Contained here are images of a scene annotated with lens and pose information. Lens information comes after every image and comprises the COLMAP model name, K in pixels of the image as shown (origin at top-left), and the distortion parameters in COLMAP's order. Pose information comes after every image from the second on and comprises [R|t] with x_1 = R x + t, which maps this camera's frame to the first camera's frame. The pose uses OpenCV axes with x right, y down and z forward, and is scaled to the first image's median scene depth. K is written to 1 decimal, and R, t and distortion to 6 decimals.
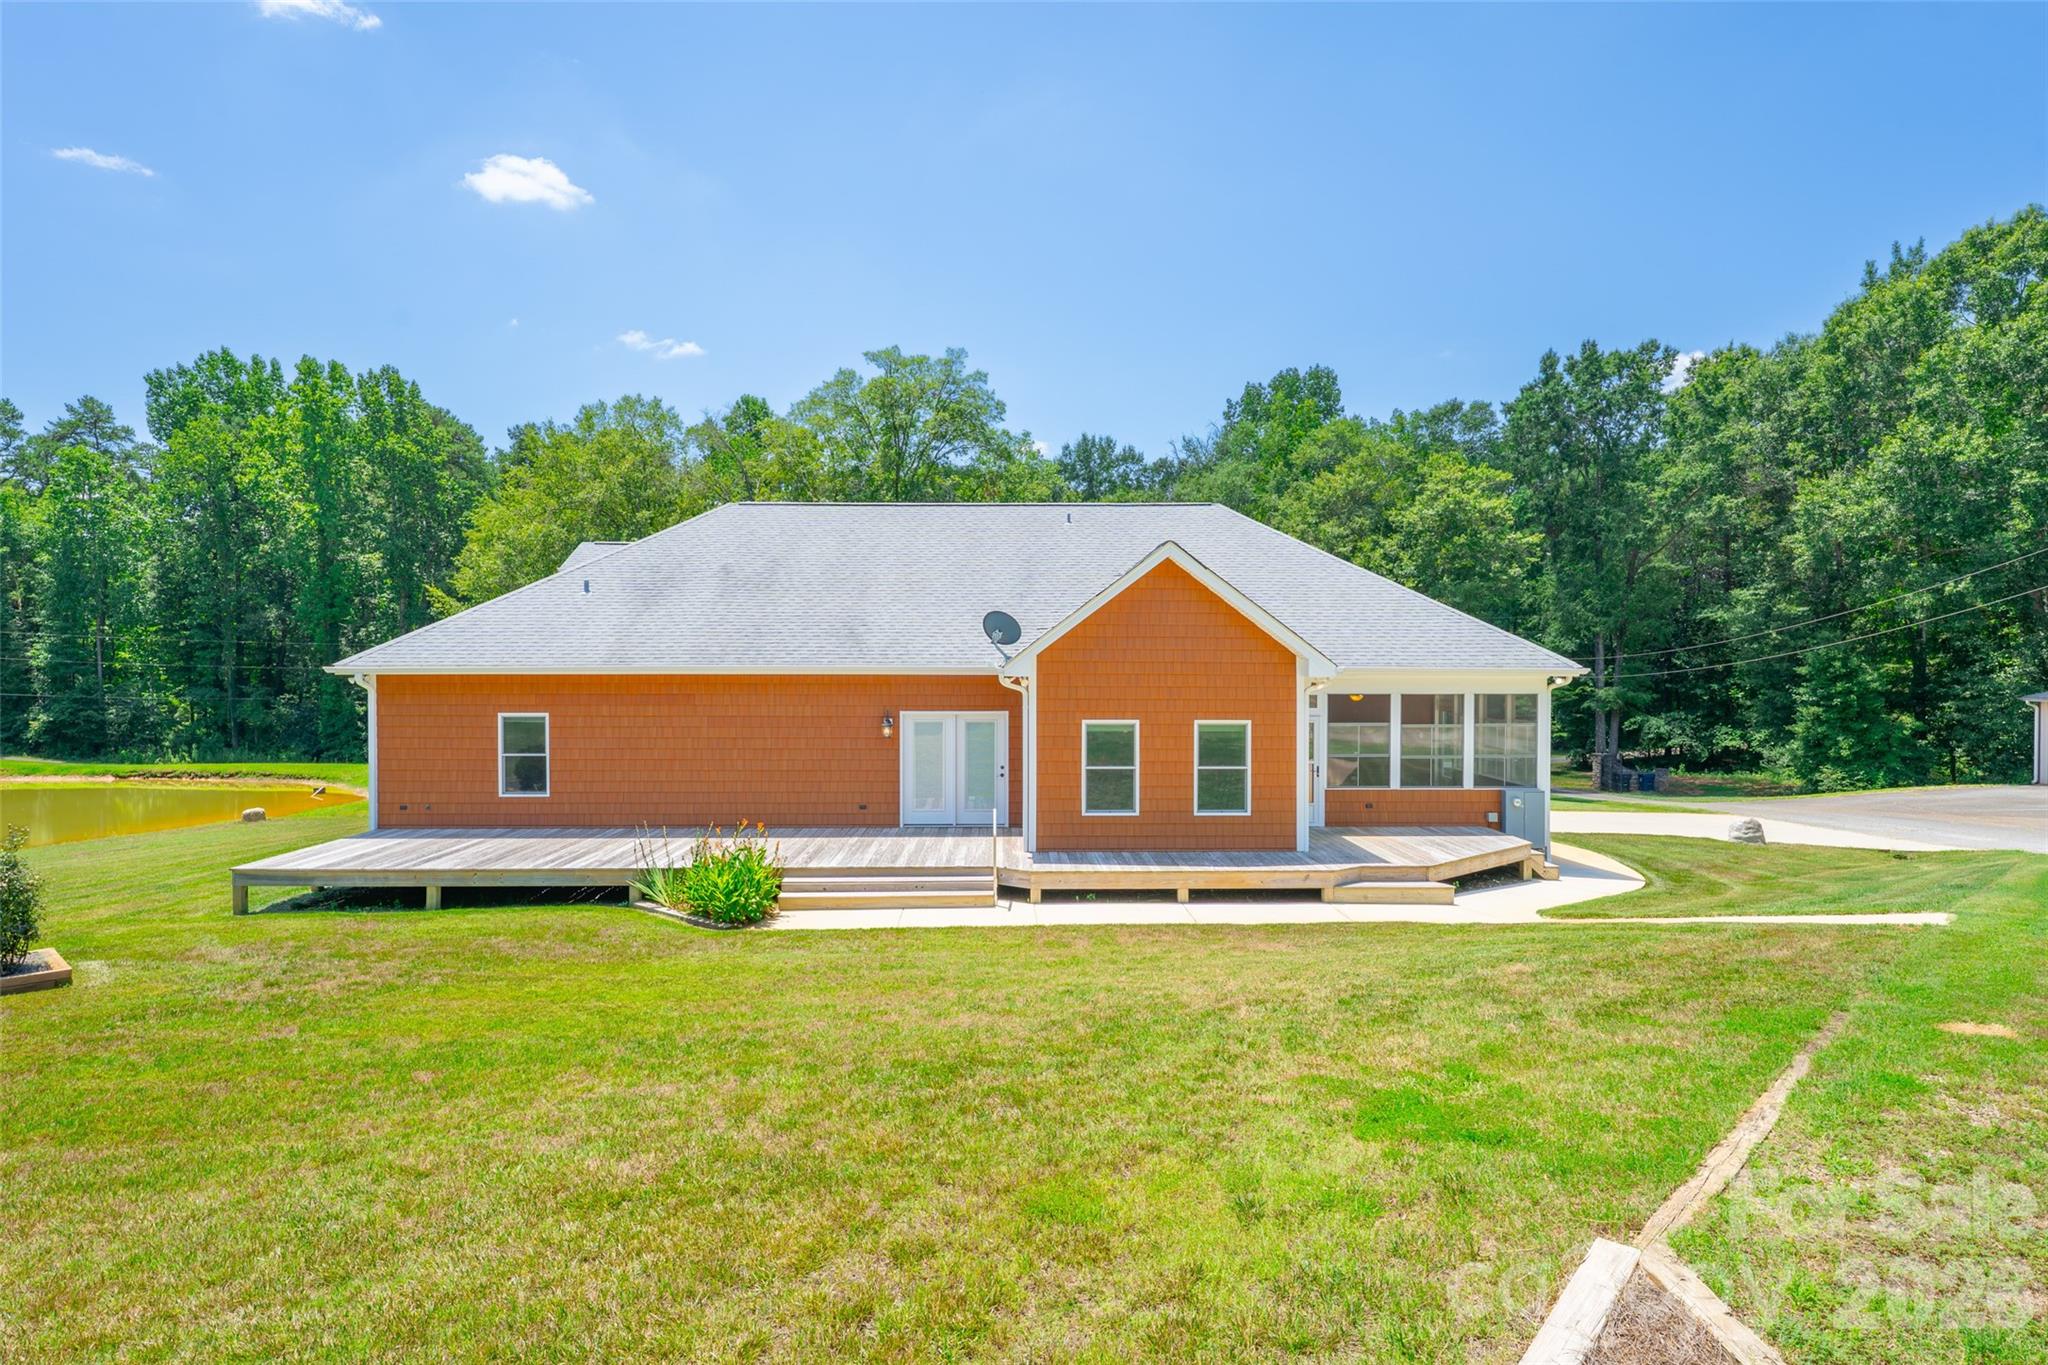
lens RADIAL K [[1050.3, 0, 1025.2], [0, 1050.3, 689.5], [0, 0, 1]] dist [-0.000835, -0.002104]
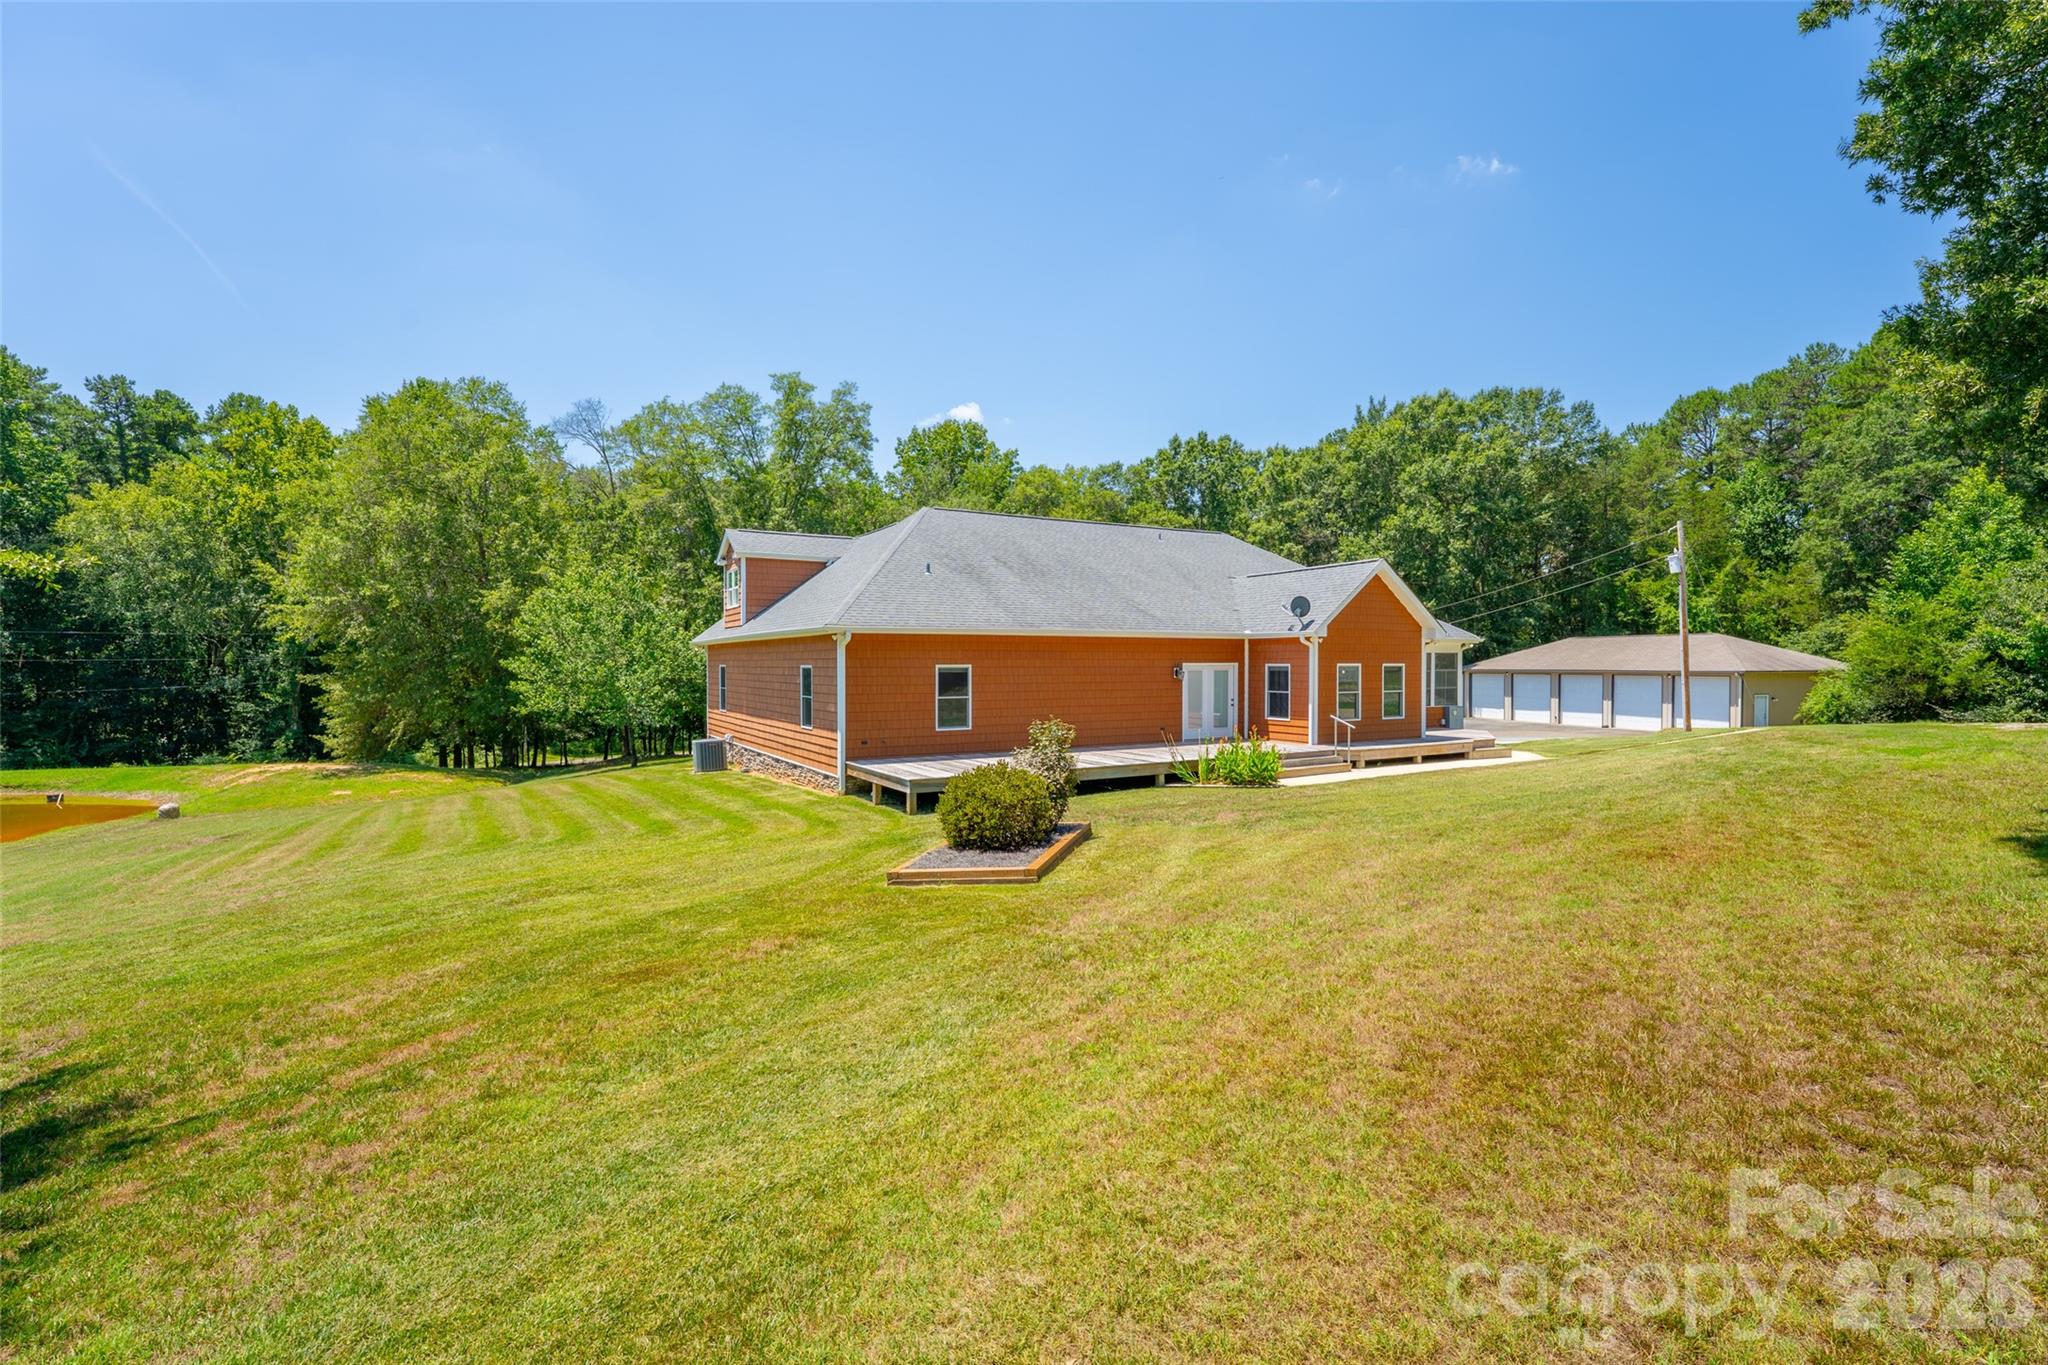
lens RADIAL K [[934.0, 0, 1022.2], [0, 934.0, 679.5], [0, 0, 1]] dist [0.001323, 0.000051]
pose [[0.873244, -0.011377, 0.487150, -0.947398], [0.015533, 0.999869, -0.004493, 0.046074], [-0.487035, 0.011490, 0.873307, -0.038284]]
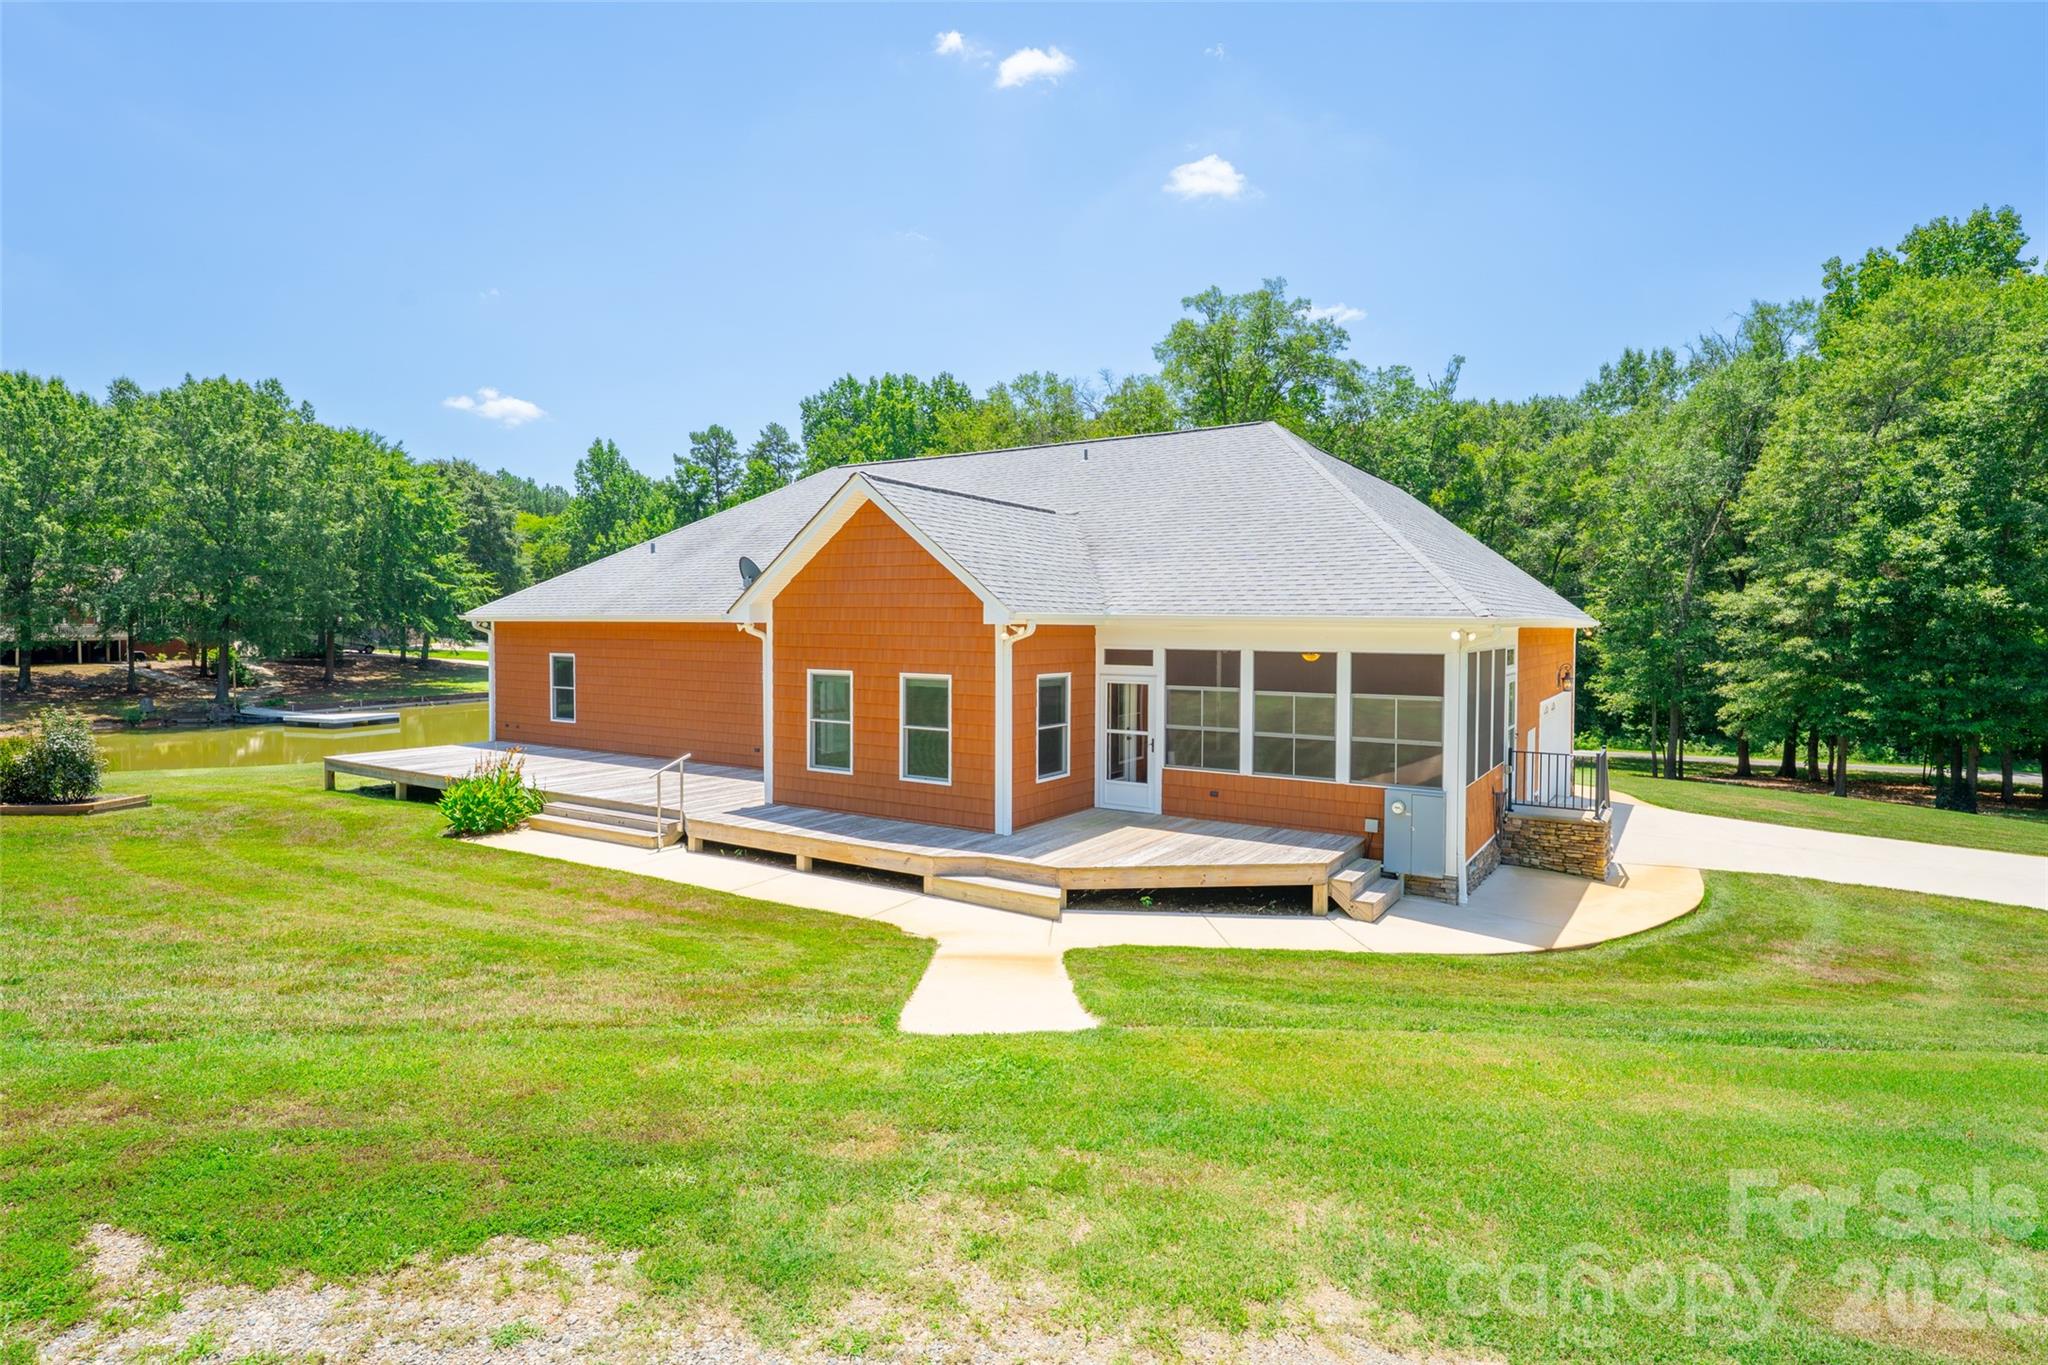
lens RADIAL K [[1050.3, 0, 1037.4], [0, 1050.3, 660.6], [0, 0, 1]] dist [-0.000835, -0.002104]
pose [[0.838891, 0.022660, -0.543827, 0.638306], [-0.018956, 0.999743, 0.012416, 0.005301], [0.543969, -0.000107, 0.839106, 0.277484]]
